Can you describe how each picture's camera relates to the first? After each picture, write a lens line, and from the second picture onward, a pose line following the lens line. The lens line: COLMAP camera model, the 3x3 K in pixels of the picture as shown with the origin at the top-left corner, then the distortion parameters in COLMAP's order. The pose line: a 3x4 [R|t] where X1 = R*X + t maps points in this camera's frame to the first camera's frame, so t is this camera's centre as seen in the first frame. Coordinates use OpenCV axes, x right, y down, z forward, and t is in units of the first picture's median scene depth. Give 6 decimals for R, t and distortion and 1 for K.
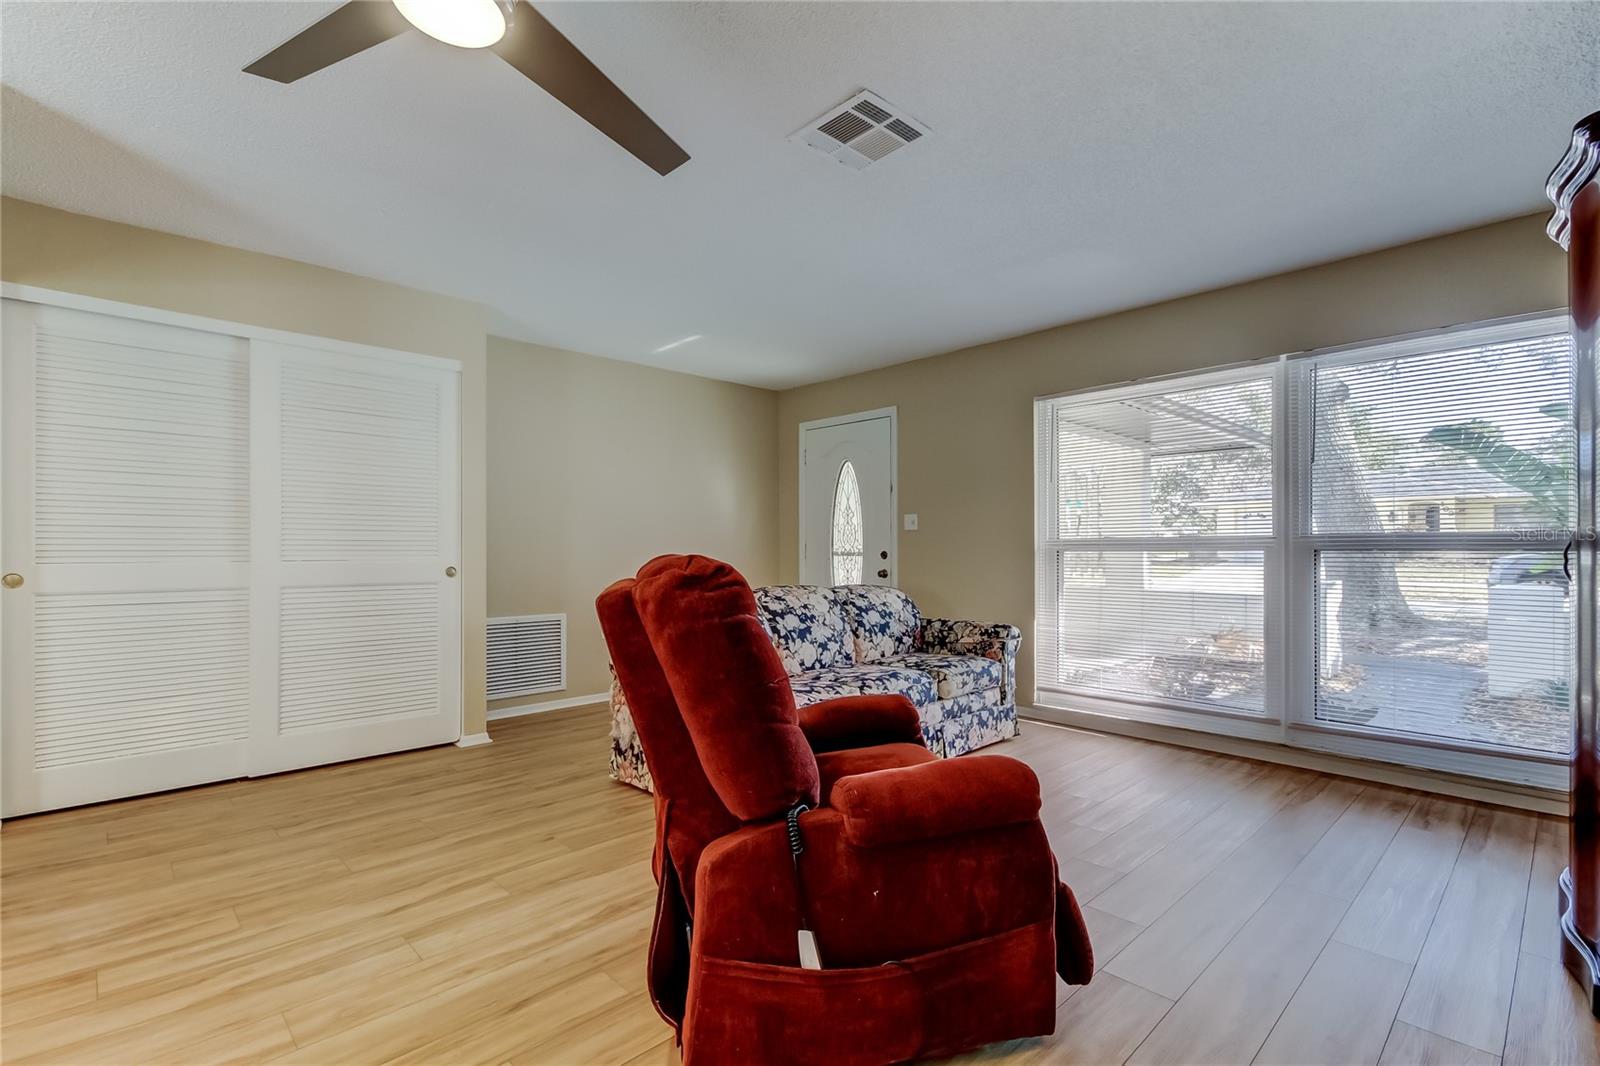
lens RADIAL K [[736.4, 0, 799.7], [0, 736.4, 551.3], [0, 0, 1]] dist [0.031910, -0.014115]
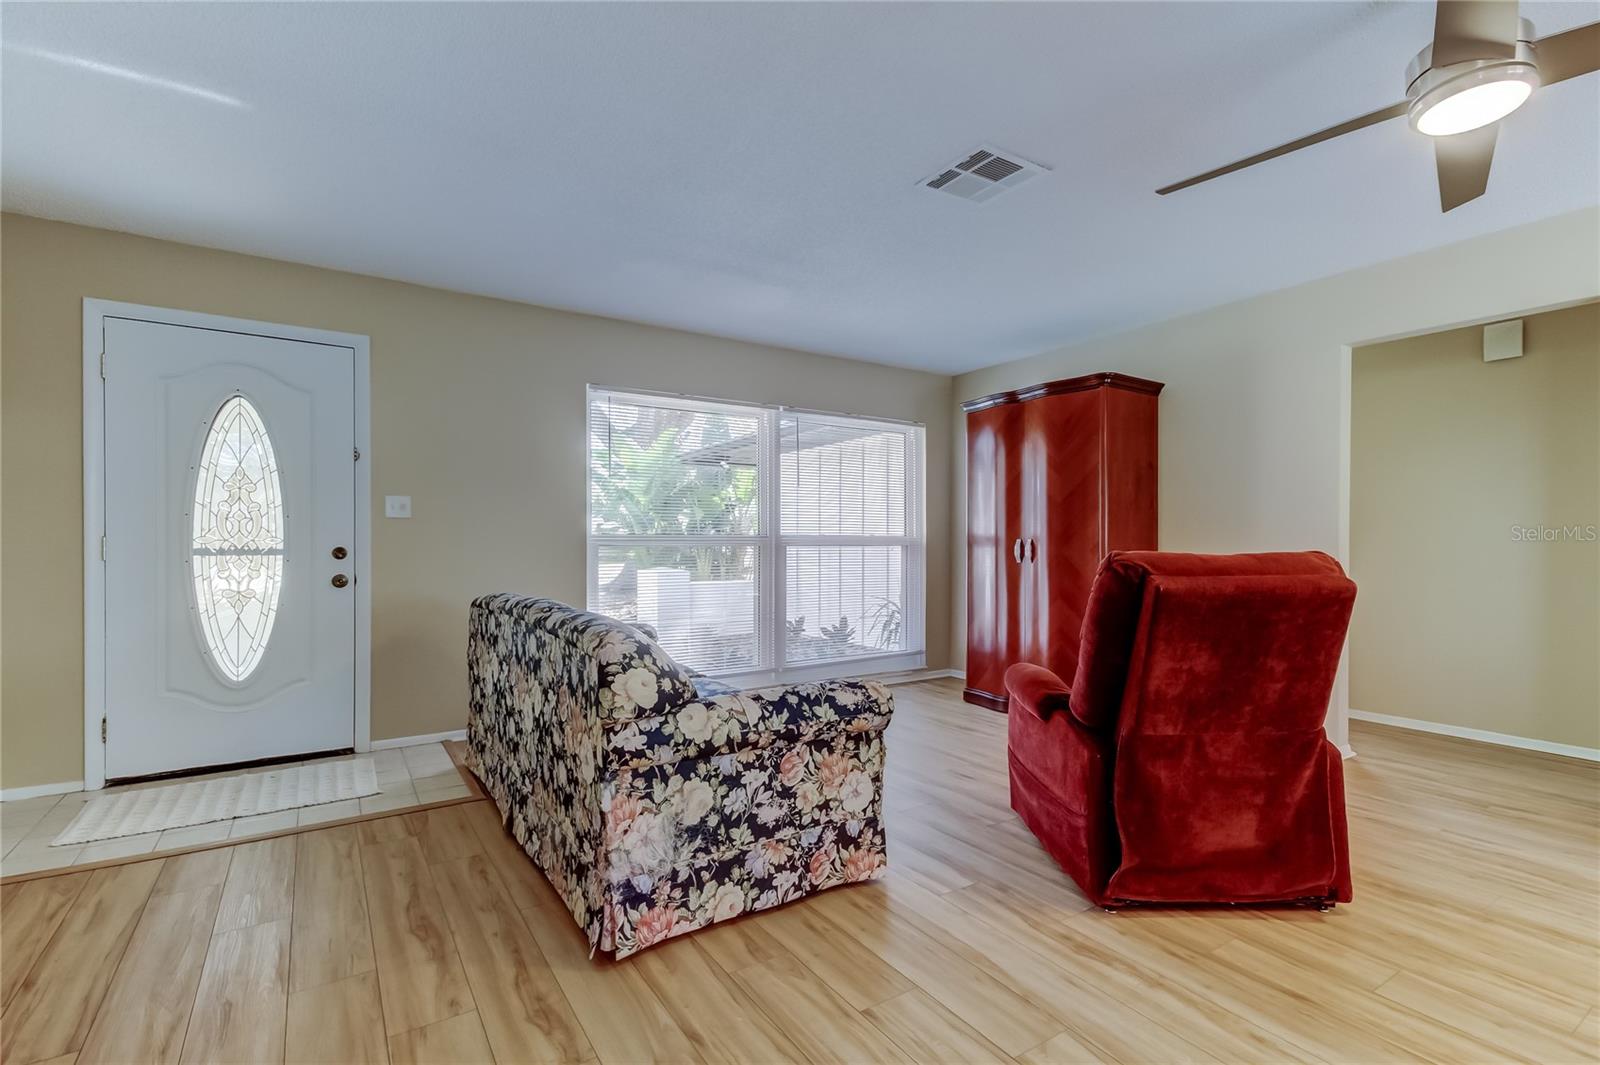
lens RADIAL K [[743.3, 0, 803.9], [0, 743.3, 550.7], [0, 0, 1]] dist [0.017079, 0.000150]
pose [[0.185960, -0.006974, 0.982532, -0.615337], [-0.000179, 0.999975, 0.007132, -0.002630], [-0.982557, -0.001502, 0.185954, 0.599945]]
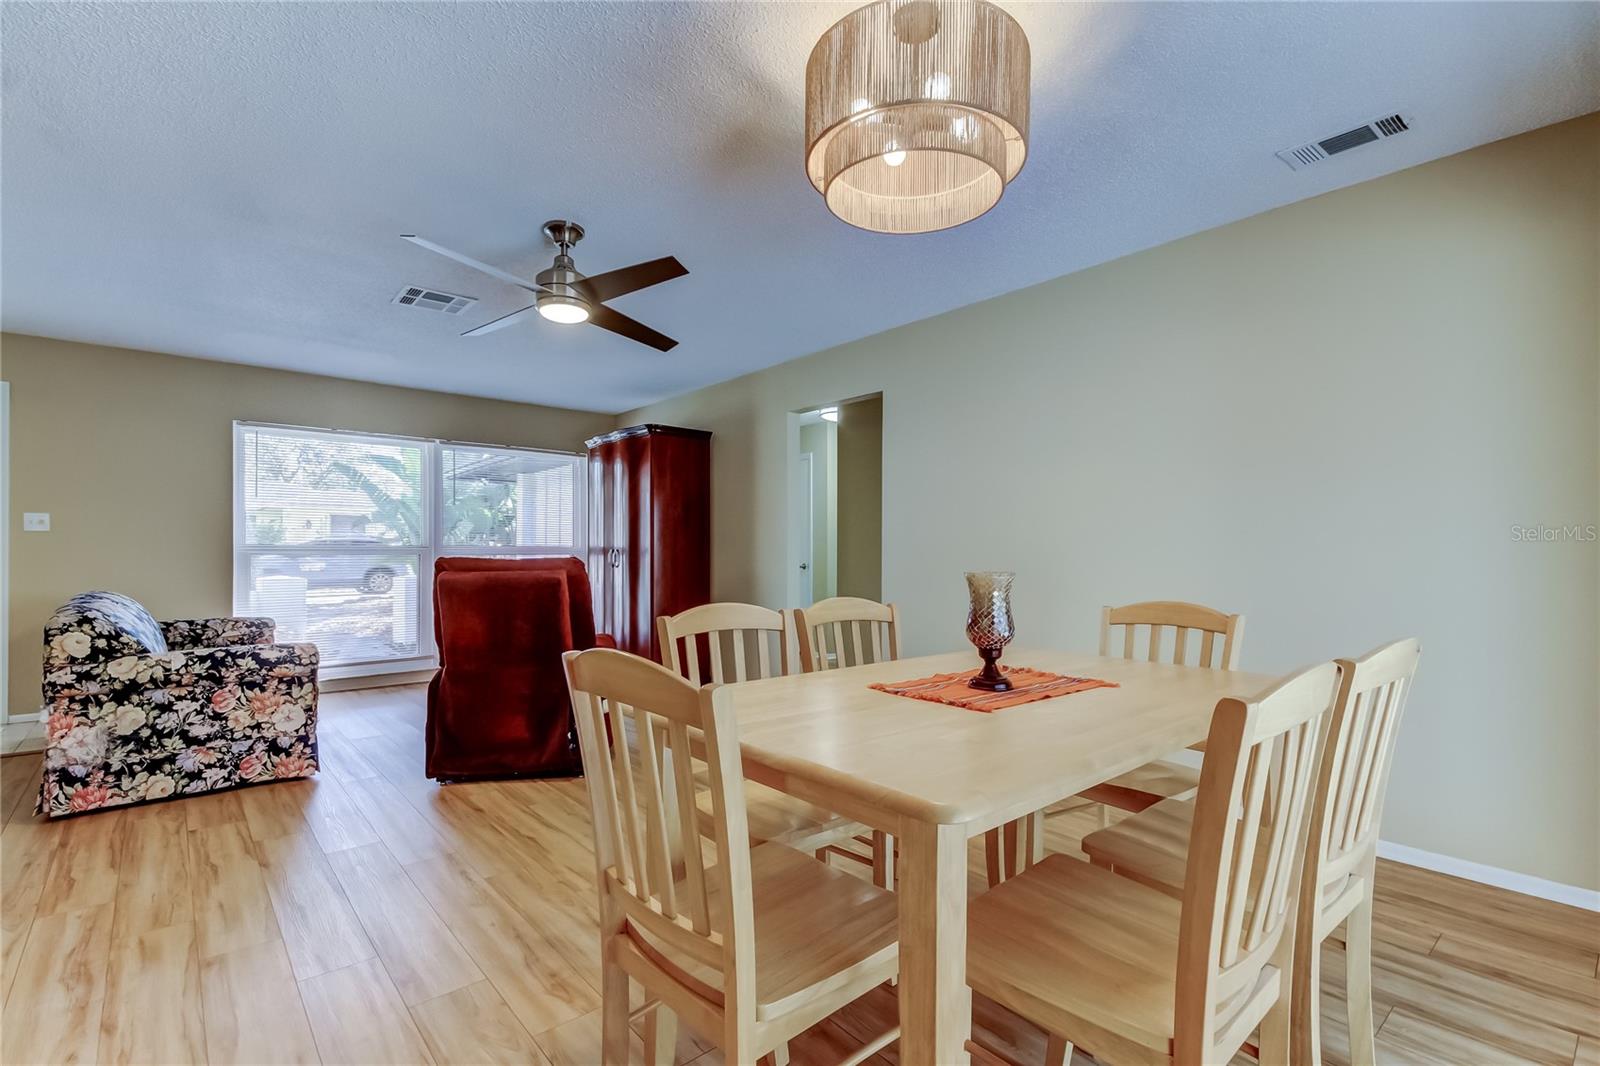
lens RADIAL K [[745.6, 0, 824.3], [0, 745.6, 546.4], [0, 0, 1]] dist [0.018339, -0.012134]
pose [[0.044353, 0.008552, 0.998979, -0.868342], [0.002304, 0.999960, -0.008662, -0.001084], [-0.999013, 0.002686, 0.044331, 0.041338]]
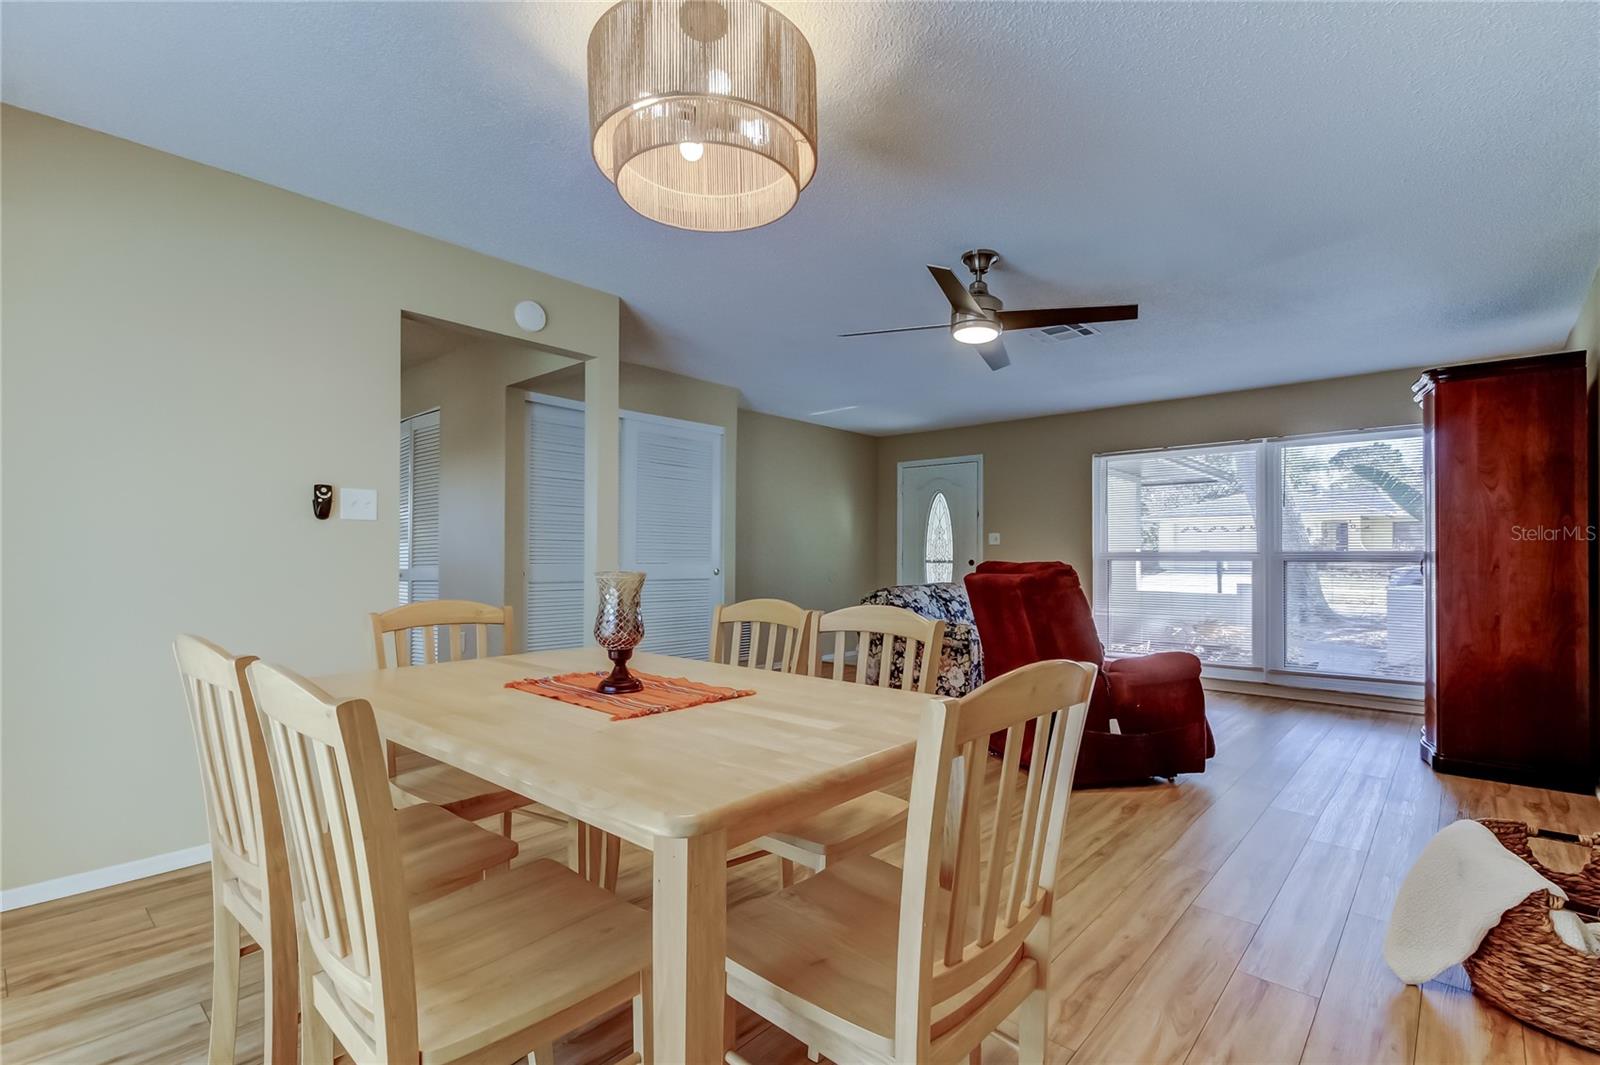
lens RADIAL K [[735.4, 0, 803.7], [0, 735.4, 550.3], [0, 0, 1]] dist [0.022430, 0.000390]
pose [[0.996937, 0.008026, 0.077796, -0.390456], [-0.007065, 0.999895, -0.012625, 0.002284], [-0.077889, 0.012036, 0.996889, -0.430699]]
